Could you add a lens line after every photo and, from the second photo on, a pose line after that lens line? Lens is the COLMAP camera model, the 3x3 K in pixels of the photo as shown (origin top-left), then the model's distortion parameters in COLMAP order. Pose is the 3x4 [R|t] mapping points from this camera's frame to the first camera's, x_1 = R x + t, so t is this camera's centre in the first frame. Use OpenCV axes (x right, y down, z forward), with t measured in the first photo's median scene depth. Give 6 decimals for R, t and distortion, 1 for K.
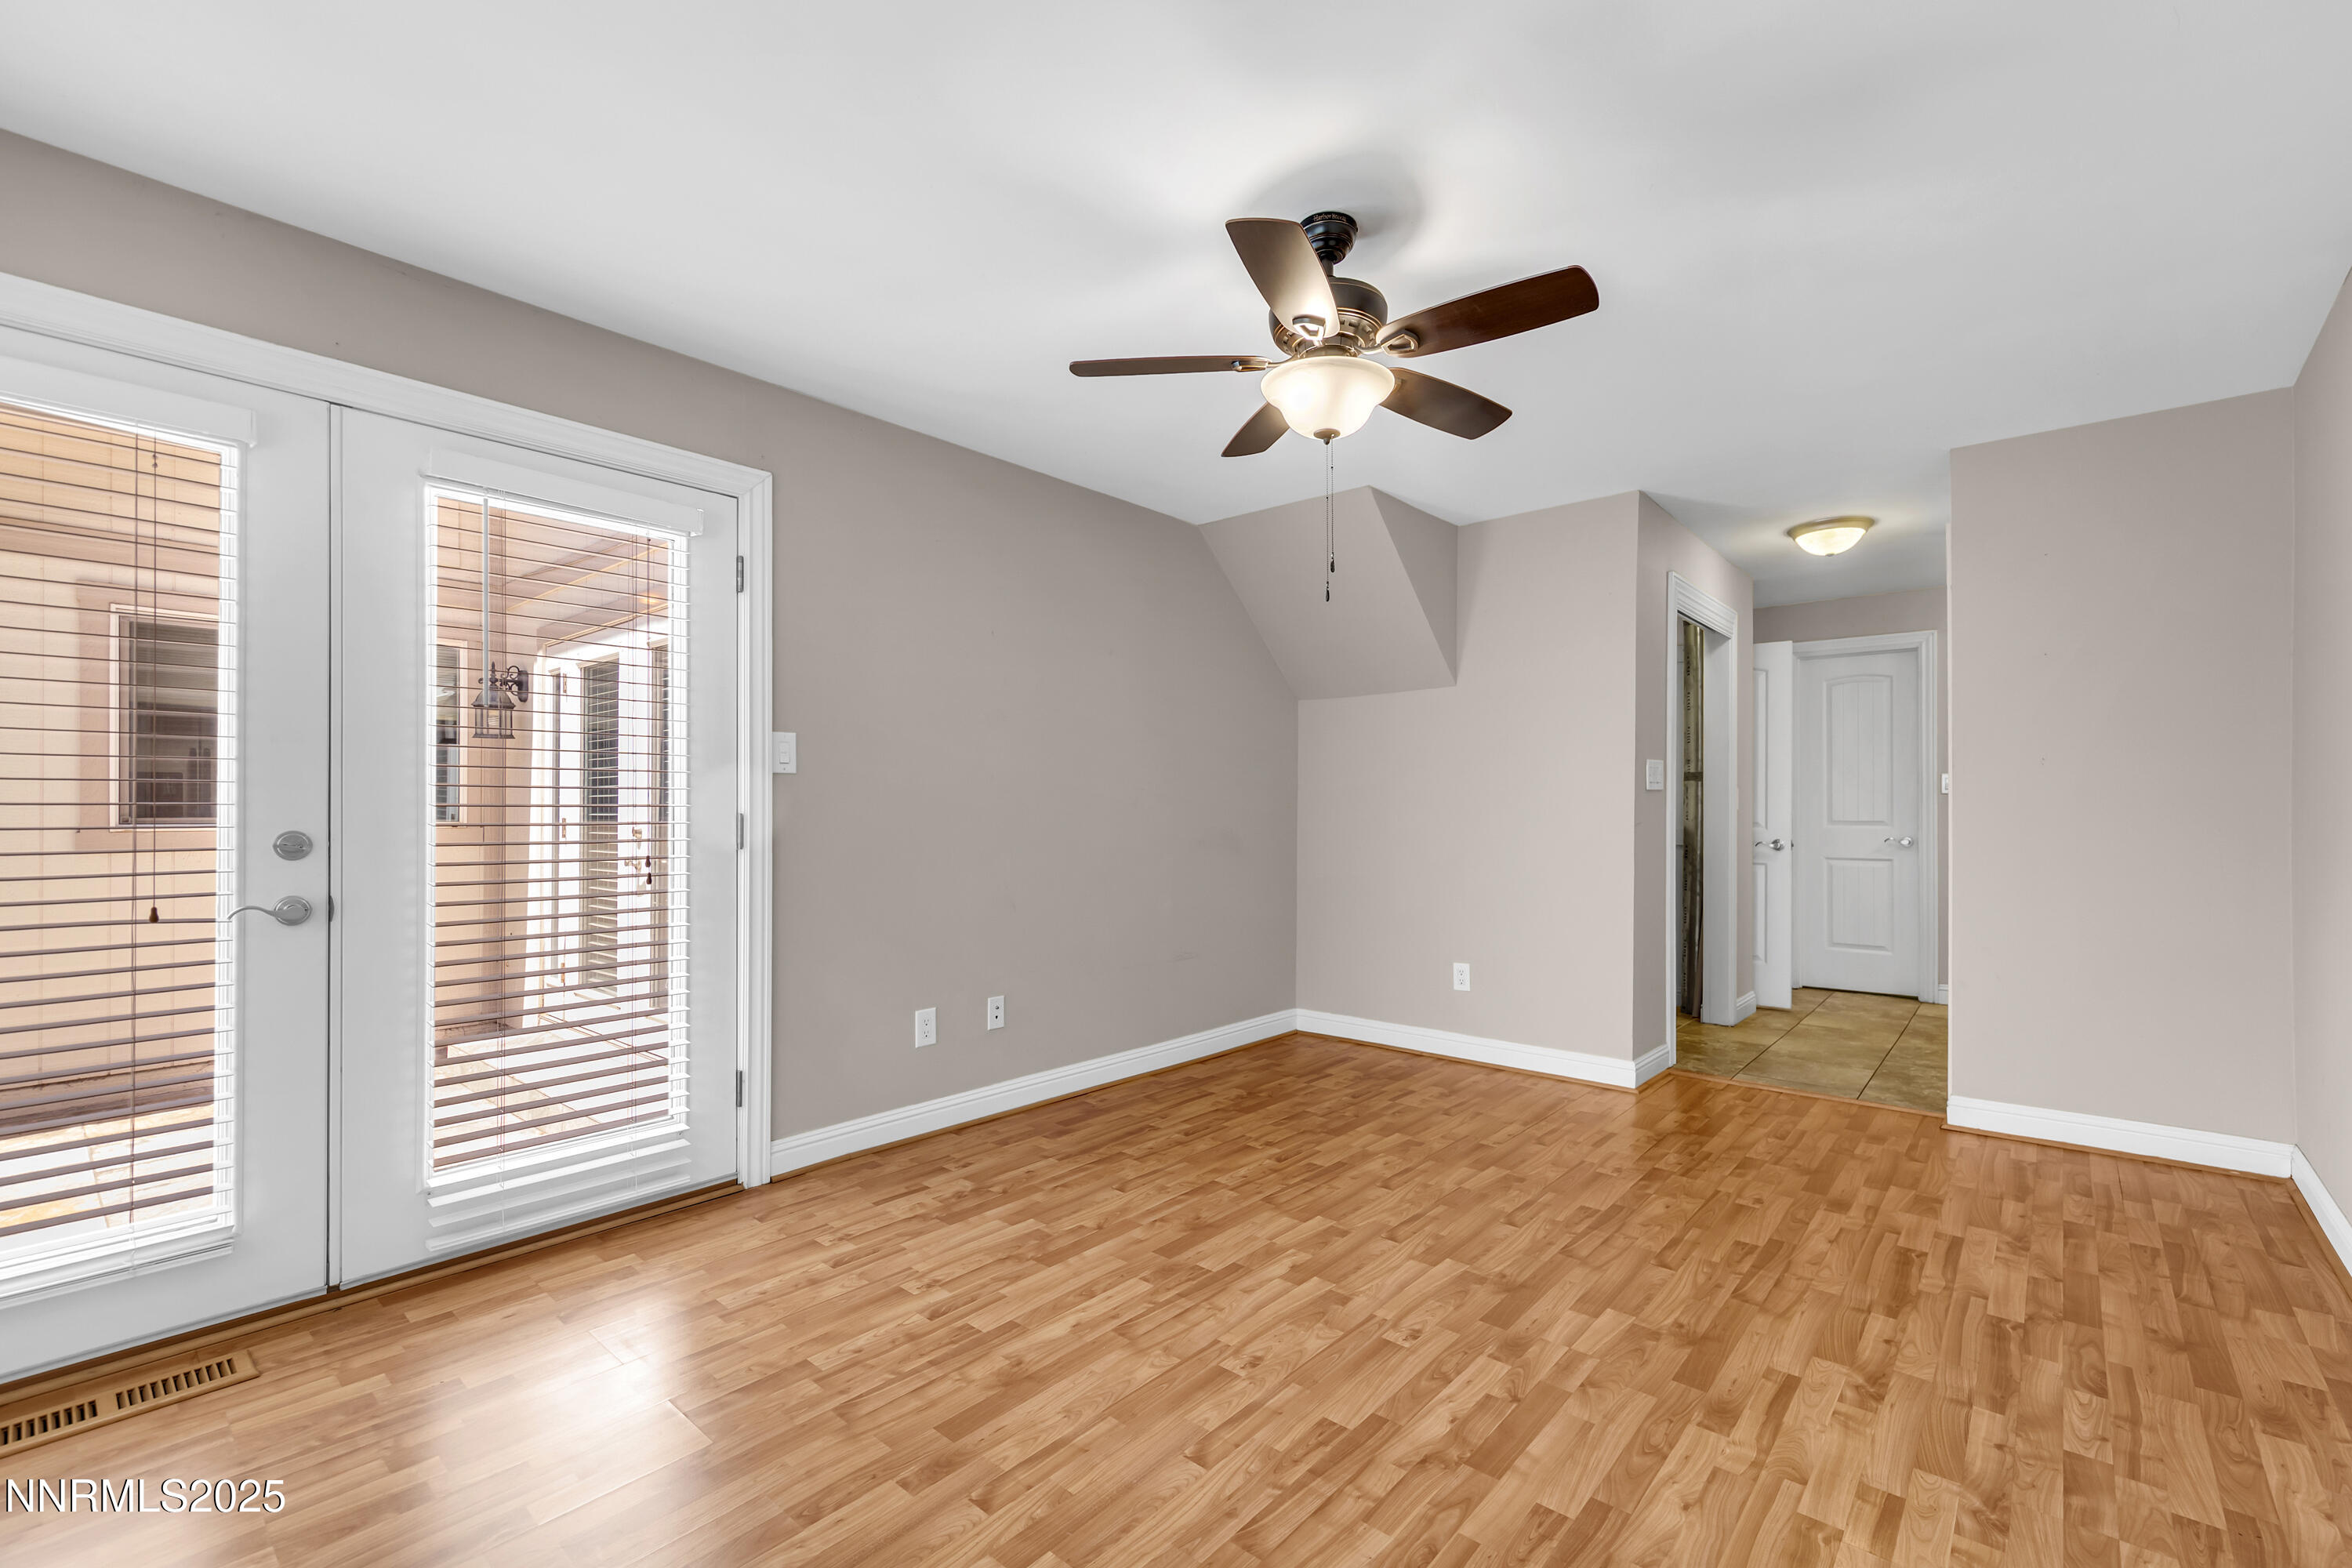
lens RADIAL K [[1093.6, 0, 1178.7], [0, 1093.6, 802.3], [0, 0, 1]] dist [-0.002138, -0.000297]
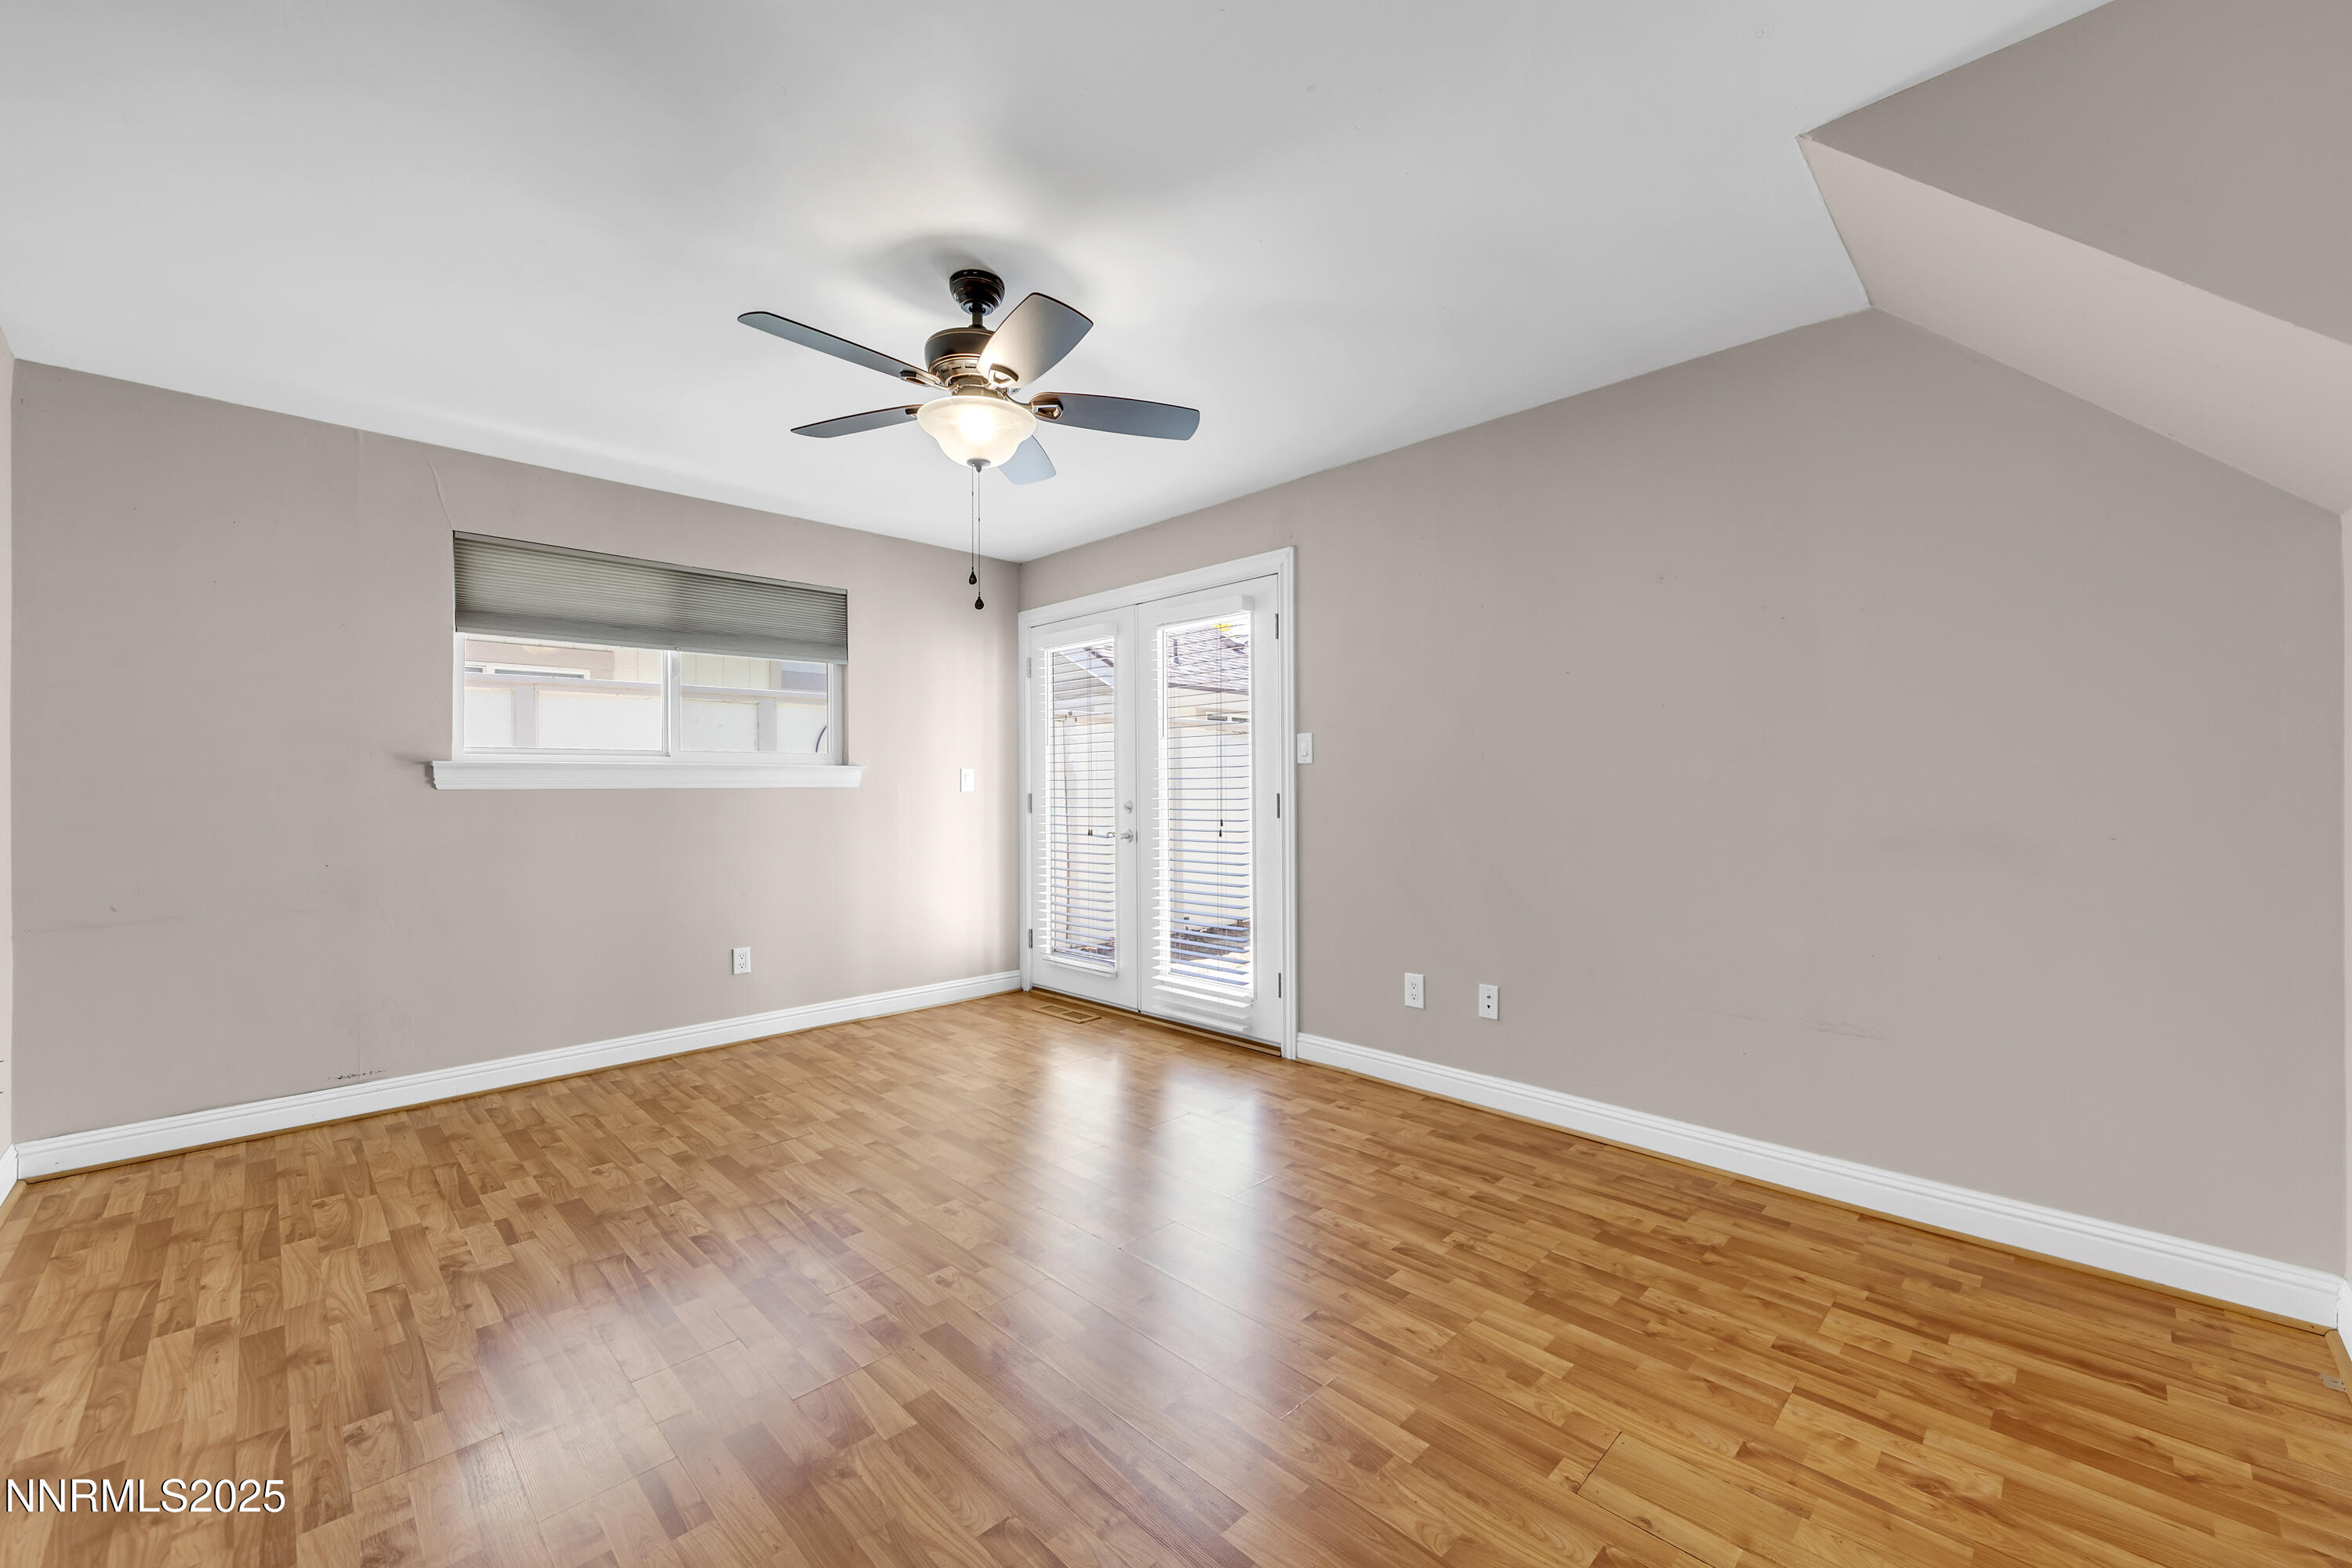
lens RADIAL K [[956.4, 0, 1203.4], [0, 956.4, 788.3], [0, 0, 1]] dist [0.005386, 0.000381]
pose [[-0.116597, -0.003522, -0.993173, 0.766294], [0.008686, 0.999952, -0.004566, 0.007712], [0.993141, -0.009160, -0.116561, 0.937631]]
